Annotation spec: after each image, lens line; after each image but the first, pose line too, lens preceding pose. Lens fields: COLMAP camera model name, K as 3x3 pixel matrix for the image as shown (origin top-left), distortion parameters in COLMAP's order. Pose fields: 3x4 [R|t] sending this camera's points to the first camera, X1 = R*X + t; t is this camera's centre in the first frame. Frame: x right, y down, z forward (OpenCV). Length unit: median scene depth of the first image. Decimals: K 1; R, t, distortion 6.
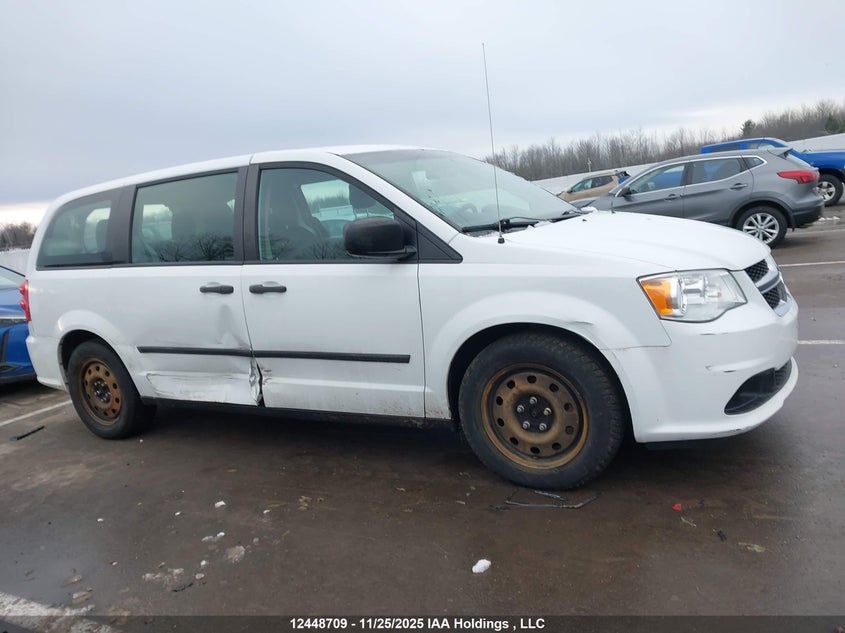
lens RADIAL K [[712.8, 0, 404.9], [0, 712.8, 312.2], [0, 0, 1]] dist [0.006091, -0.008892]
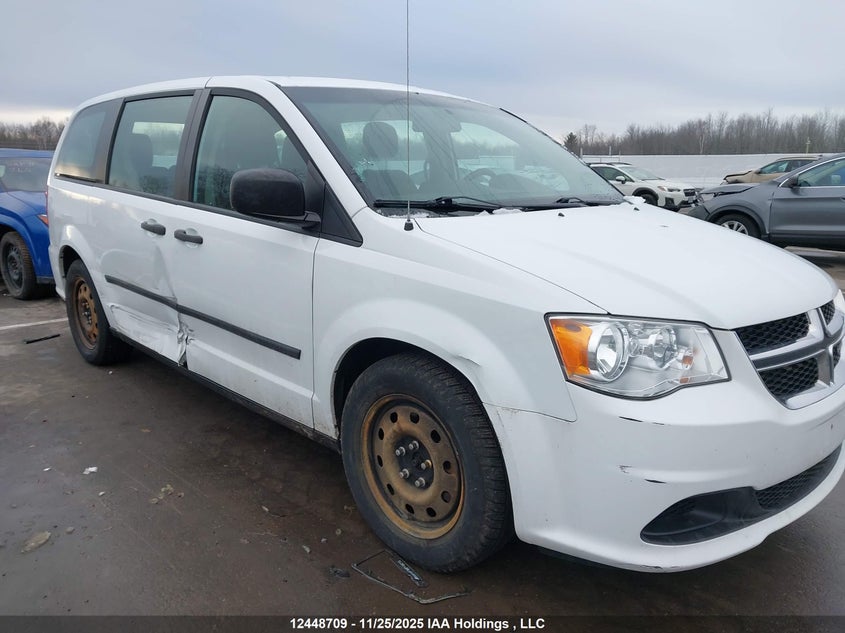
lens RADIAL K [[712.8, 0, 404.9], [0, 712.8, 312.2], [0, 0, 1]] dist [0.006091, -0.008892]
pose [[0.953994, 0.185611, -0.235467, 0.301743], [-0.167167, 0.981225, 0.096191, -0.078250], [0.248900, -0.052403, 0.967110, 0.265790]]
